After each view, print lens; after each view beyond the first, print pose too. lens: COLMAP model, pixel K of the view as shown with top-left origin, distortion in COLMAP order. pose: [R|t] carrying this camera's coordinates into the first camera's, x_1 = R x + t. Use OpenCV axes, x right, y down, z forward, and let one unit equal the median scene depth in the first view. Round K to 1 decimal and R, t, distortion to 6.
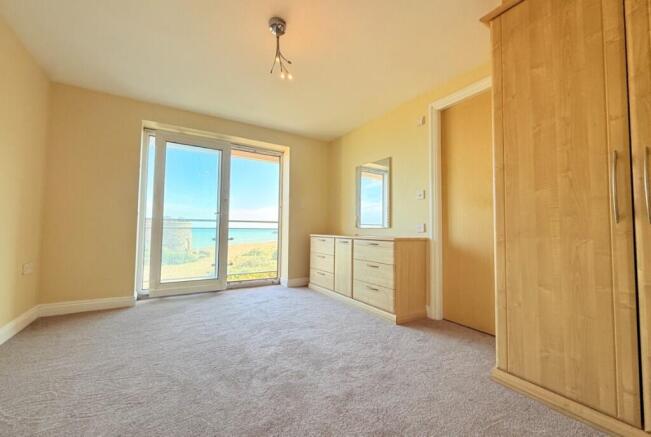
lens RADIAL K [[263.5, 0, 325.5], [0, 263.5, 218.5], [0, 0, 1]] dist [0.000562, 0.000000]
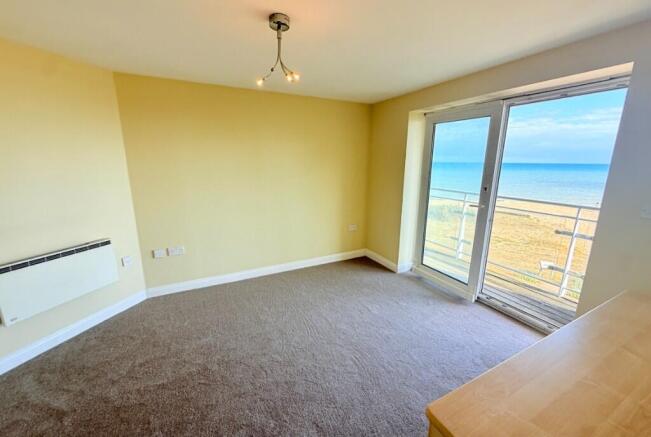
lens RADIAL K [[263.5, 0, 325.5], [0, 263.5, 218.5], [0, 0, 1]] dist [0.000562, 0.000000]
pose [[-0.080699, 0.204696, -0.975493, 0.485175], [0.038099, 0.978604, 0.202196, -0.193424], [0.996010, -0.020848, -0.086772, 0.796218]]
